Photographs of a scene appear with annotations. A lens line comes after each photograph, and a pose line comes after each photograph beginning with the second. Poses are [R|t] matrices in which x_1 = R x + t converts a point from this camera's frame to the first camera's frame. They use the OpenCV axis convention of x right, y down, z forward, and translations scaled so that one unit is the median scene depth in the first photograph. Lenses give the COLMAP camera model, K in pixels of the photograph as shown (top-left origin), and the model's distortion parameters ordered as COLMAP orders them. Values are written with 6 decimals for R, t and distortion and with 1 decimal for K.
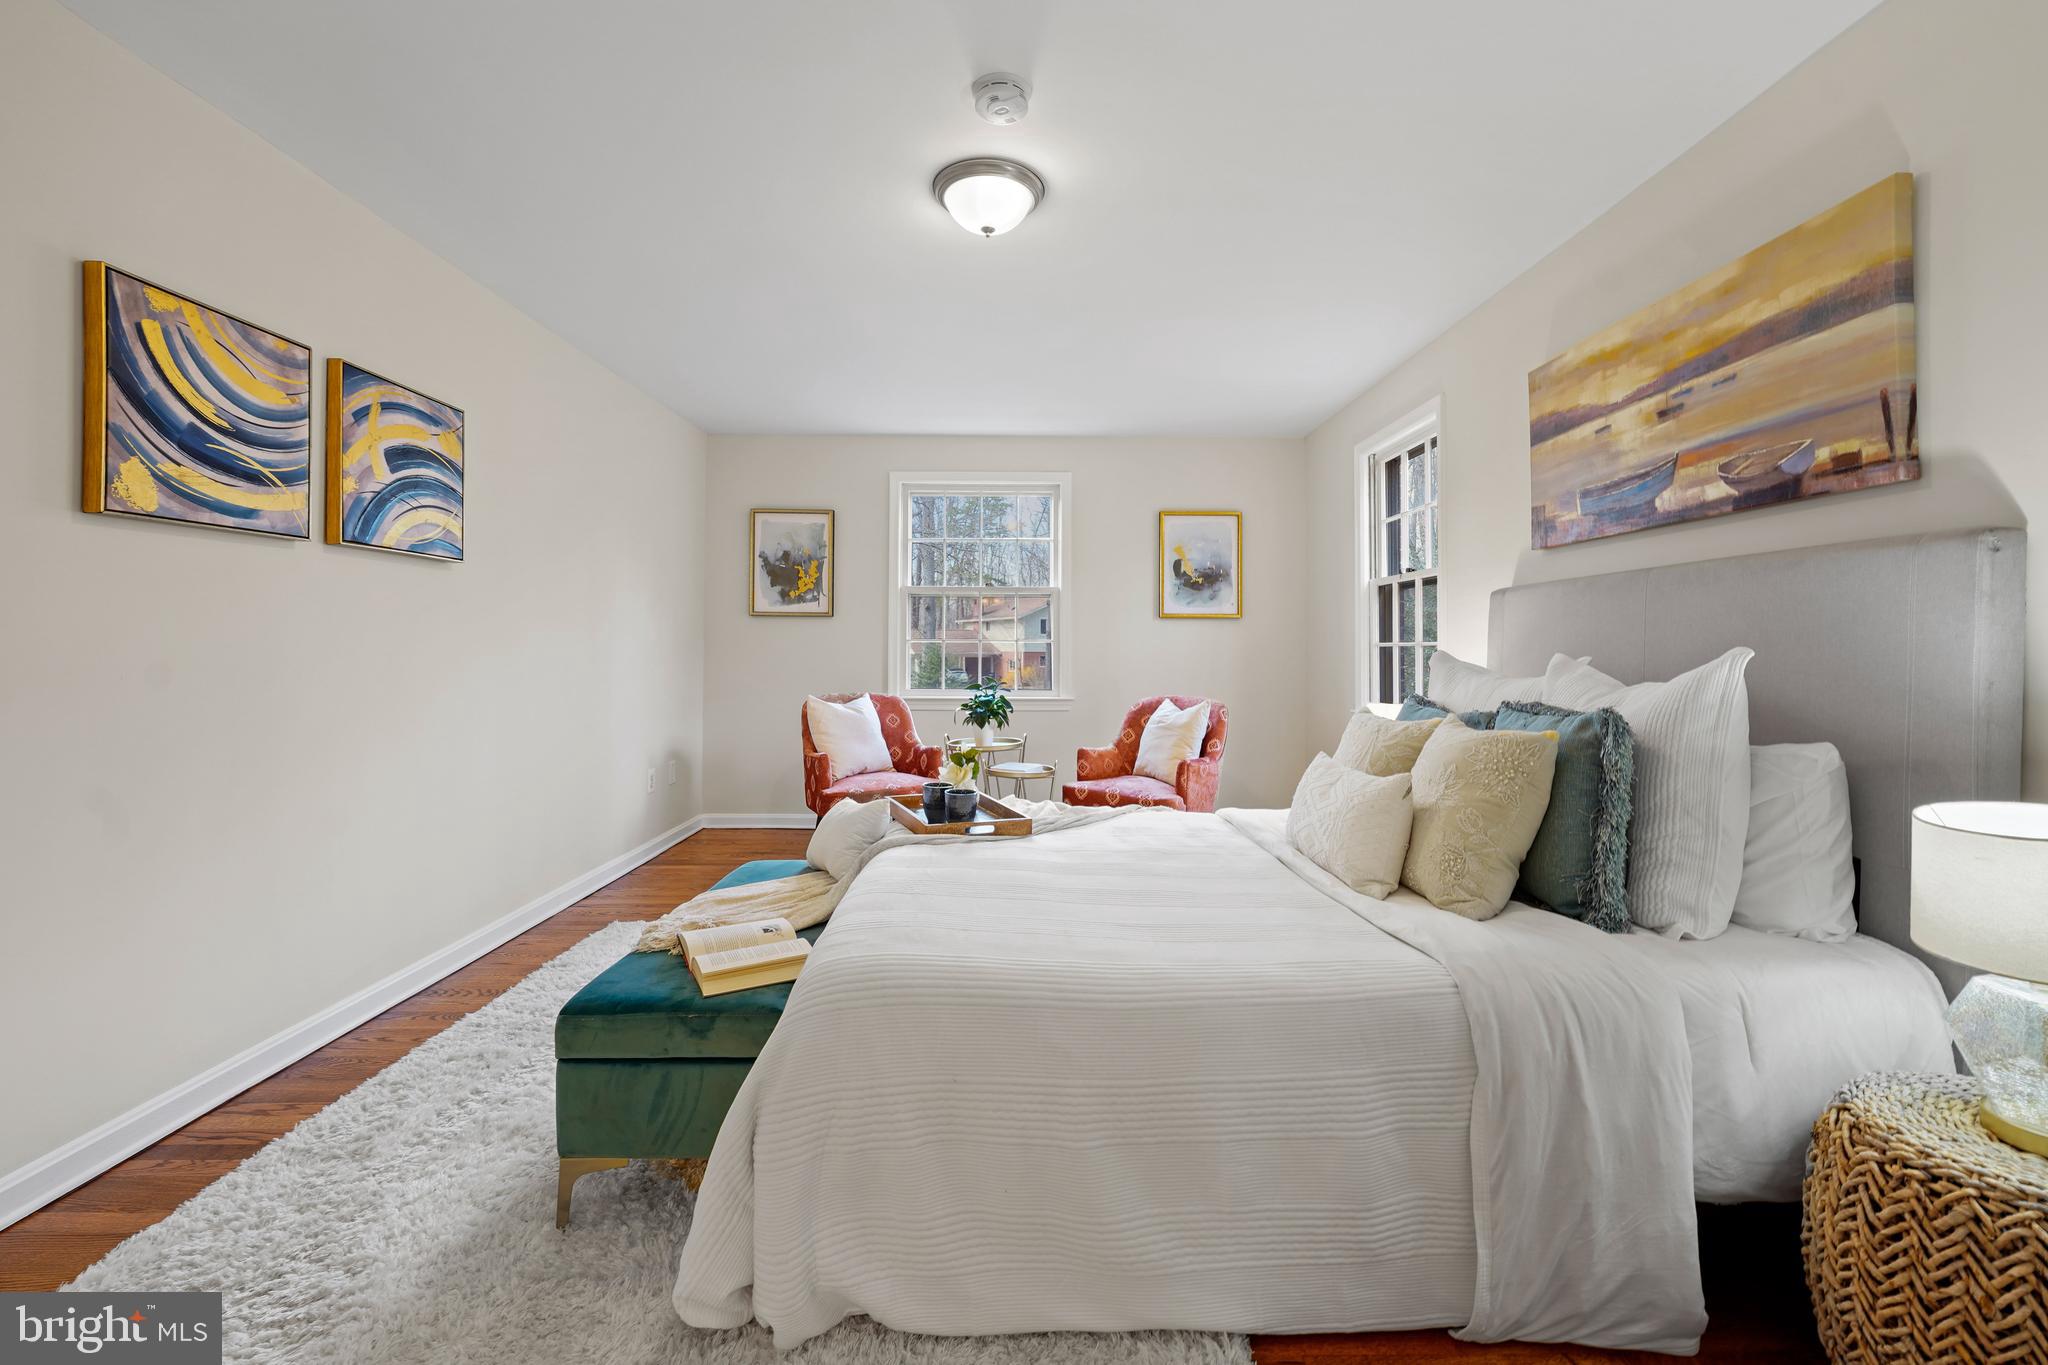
lens RADIAL K [[832.7, 0, 1006.8], [0, 832.7, 648.4], [0, 0, 1]] dist [-0.000829, 0.000793]
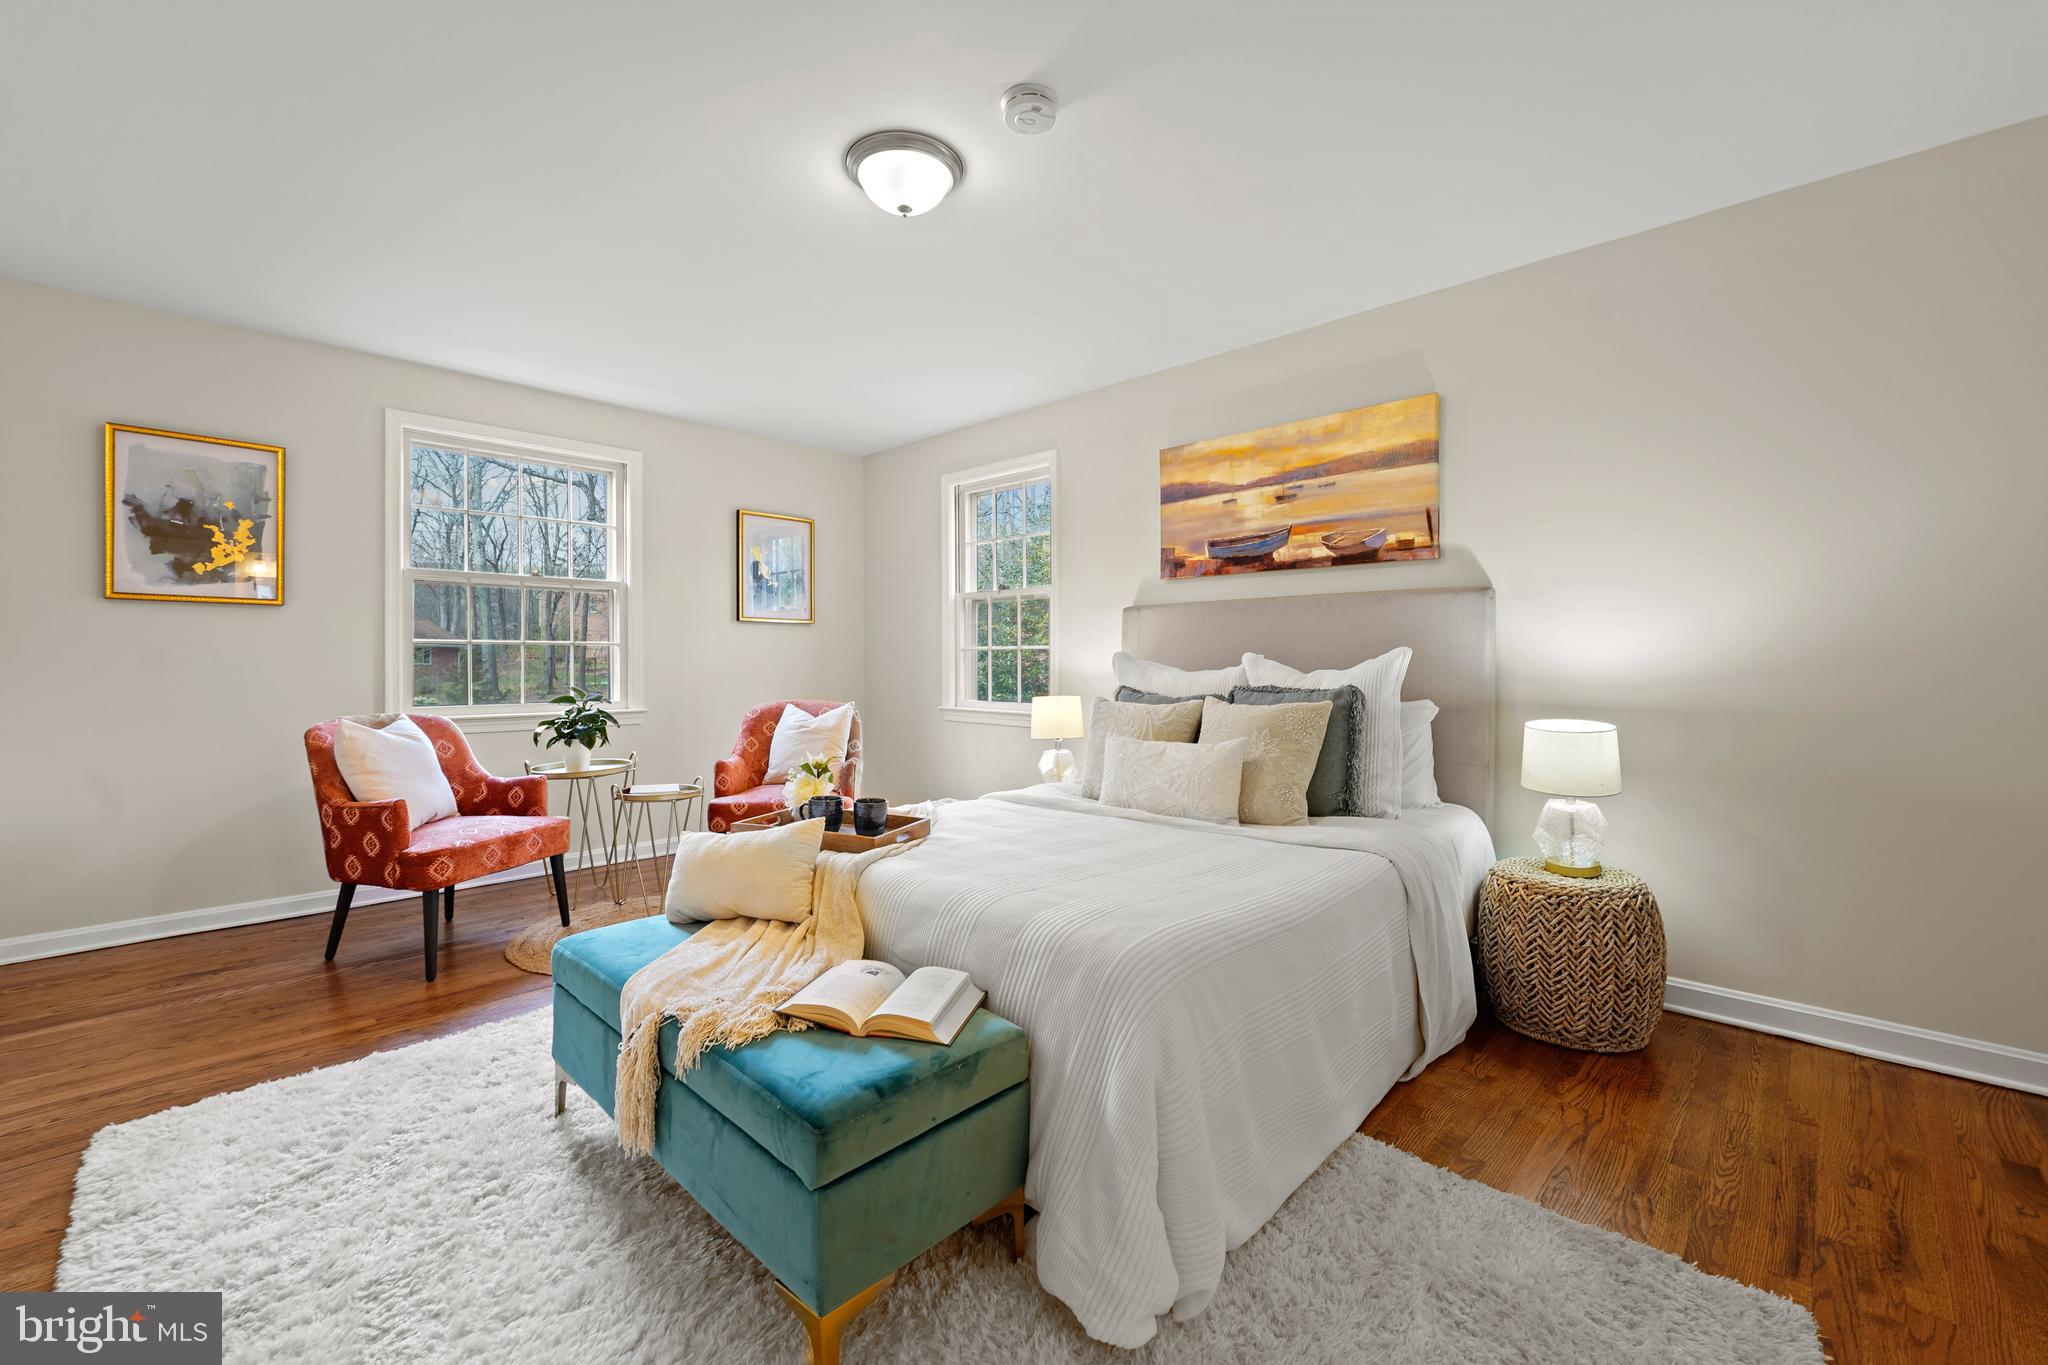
lens RADIAL K [[832.7, 0, 1014.4], [0, 832.7, 666.9], [0, 0, 1]] dist [-0.000829, 0.000793]
pose [[0.708110, -0.009224, 0.706041, -0.612799], [0.002208, 0.999939, 0.010849, 0.013447], [-0.706098, -0.006124, 0.708087, 0.230609]]
